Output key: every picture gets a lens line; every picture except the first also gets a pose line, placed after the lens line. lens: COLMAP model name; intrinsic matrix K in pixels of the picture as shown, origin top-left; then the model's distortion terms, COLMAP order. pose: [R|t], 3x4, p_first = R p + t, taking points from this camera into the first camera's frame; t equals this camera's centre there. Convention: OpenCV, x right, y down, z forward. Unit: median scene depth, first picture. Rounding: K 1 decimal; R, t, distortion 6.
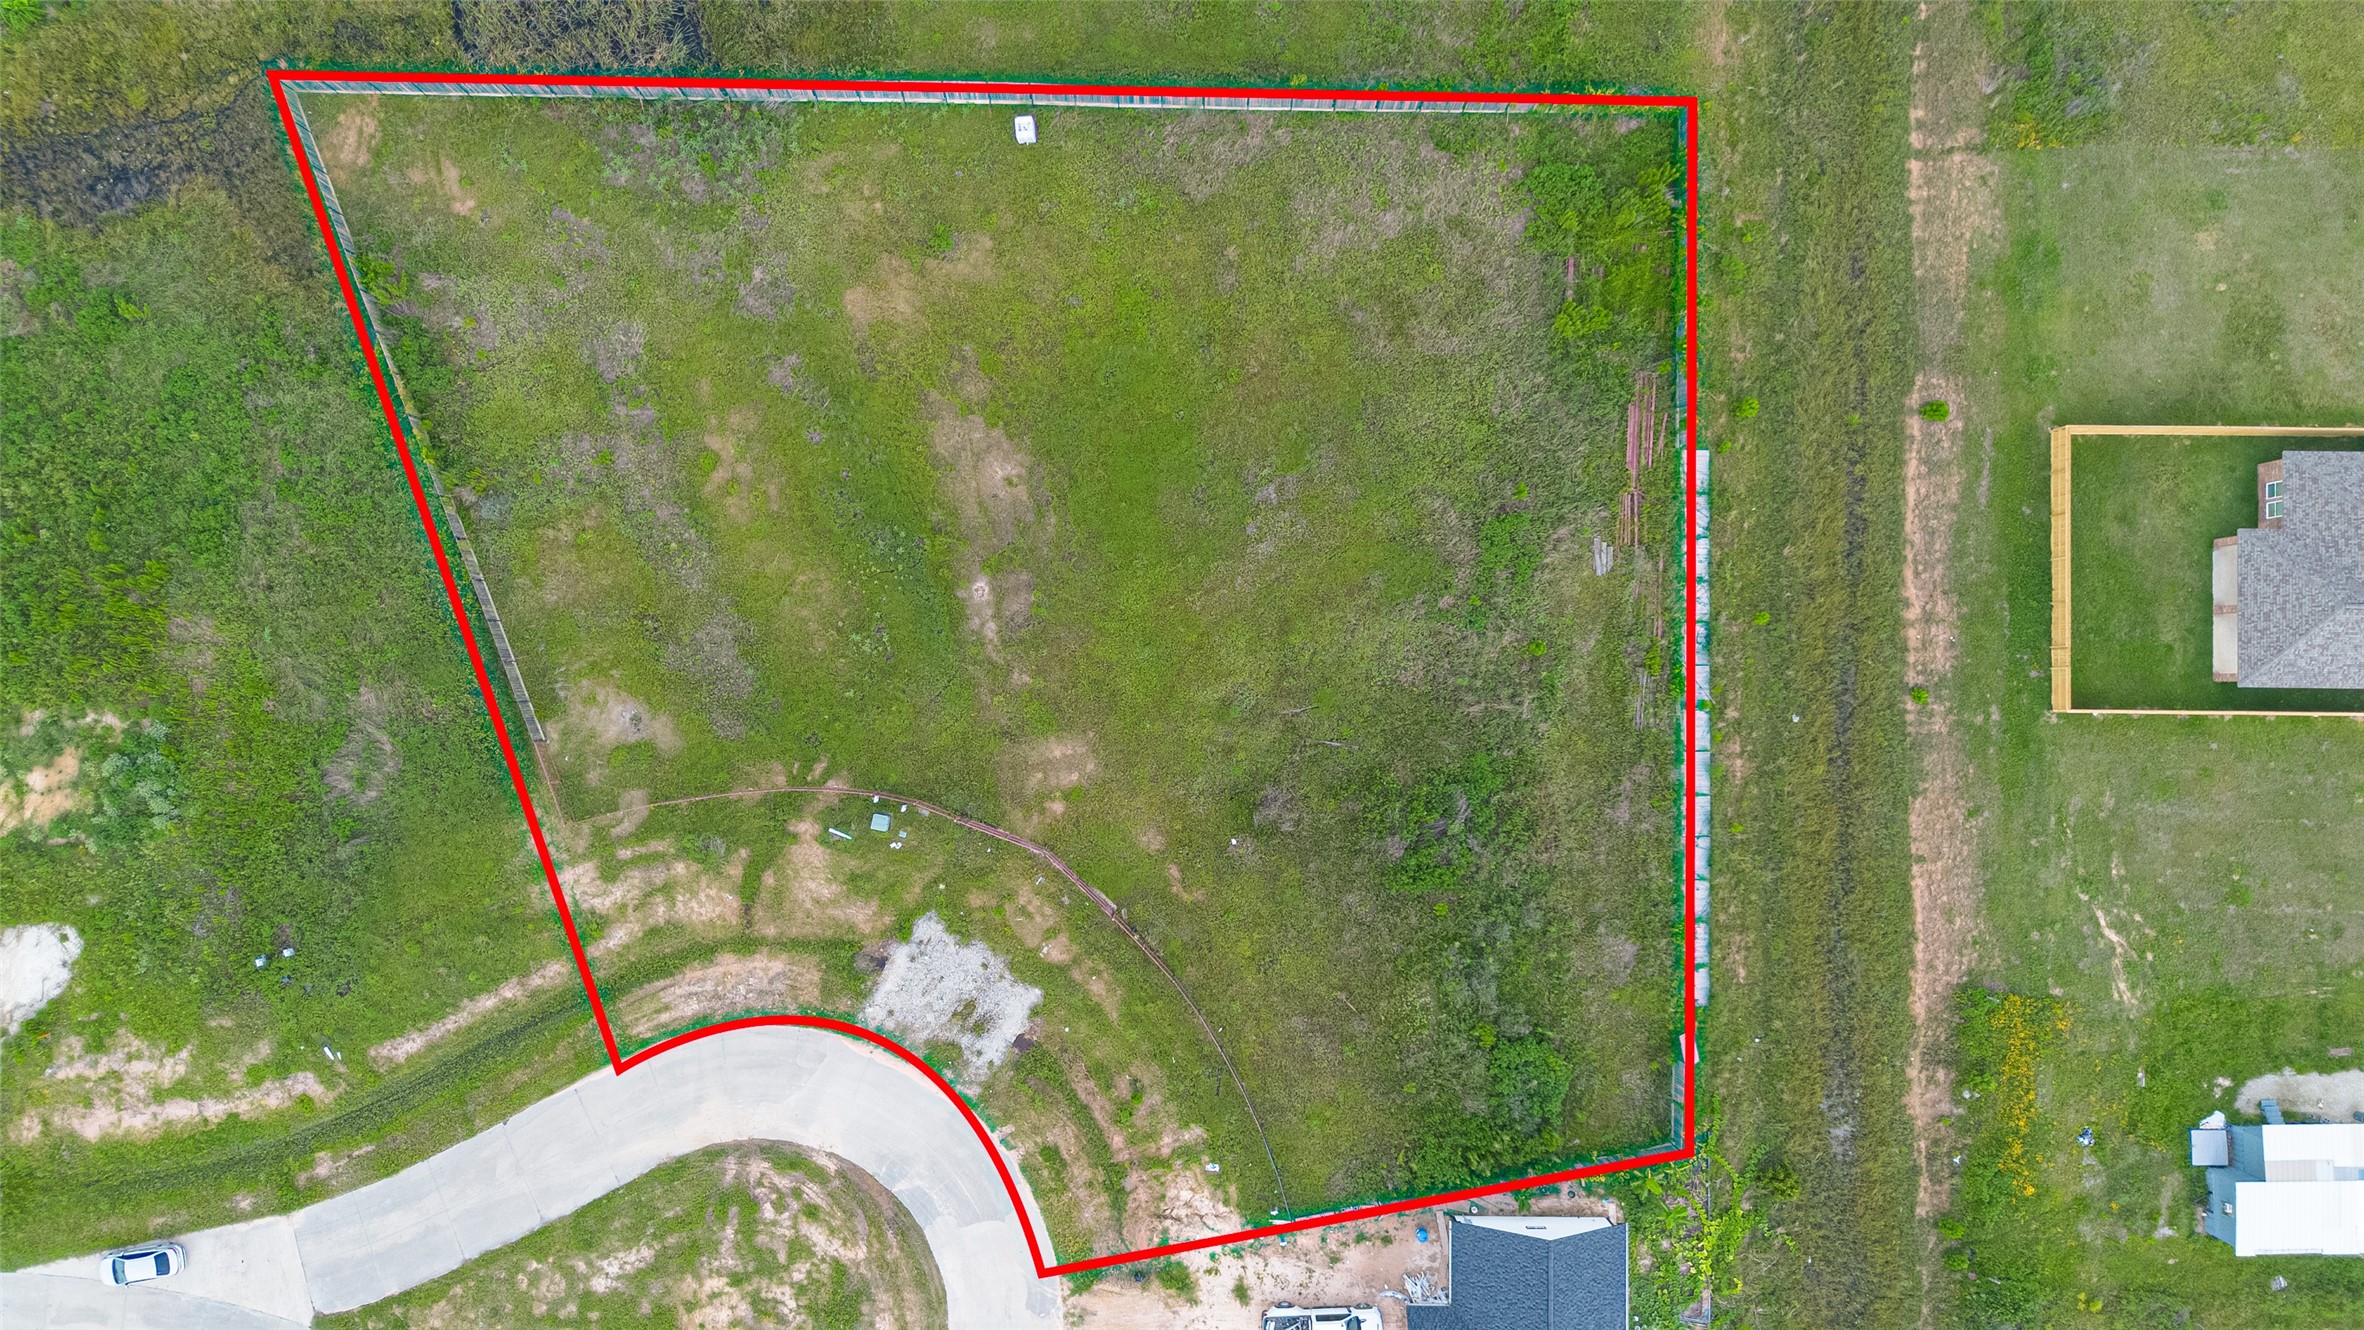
lens RADIAL K [[1685.2, 0, 1182.0], [0, 1685.2, 641.2], [0, 0, 1]] dist [0.055011, -0.024746]
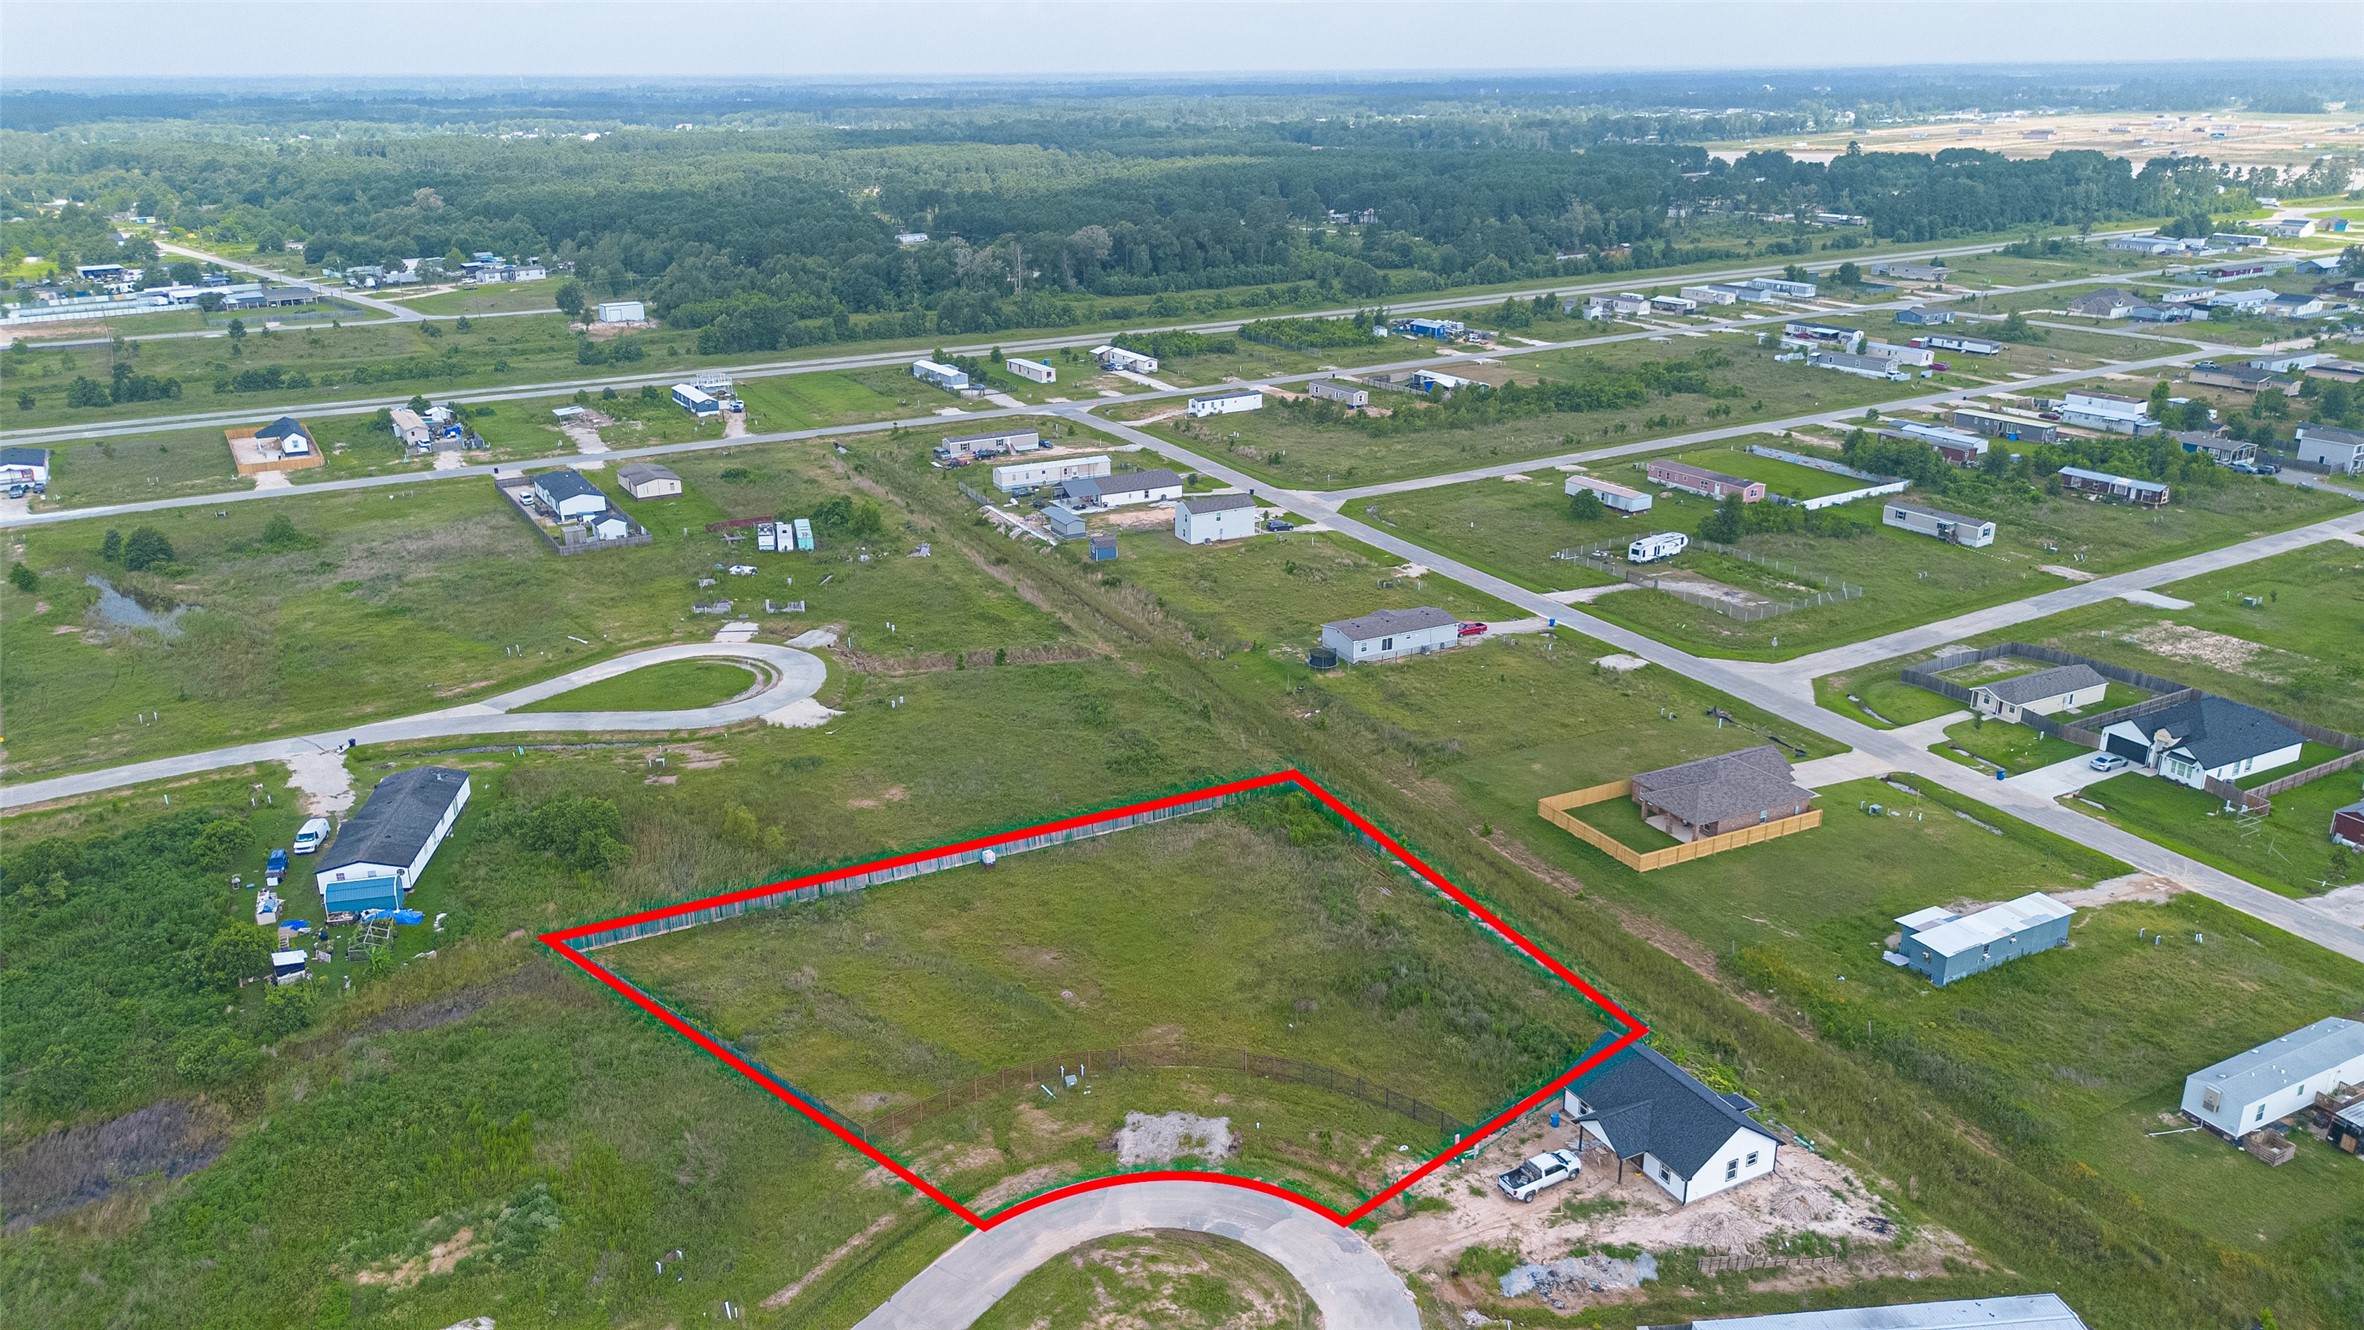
lens RADIAL K [[1685.2, 0, 1185.7], [0, 1685.2, 668.3], [0, 0, 1]] dist [0.055011, -0.024746]
pose [[0.882010, -0.159769, 0.443320, -0.668808], [0.471215, 0.306692, -0.826980, 1.222876], [-0.003837, 0.938304, 0.345791, 0.177121]]
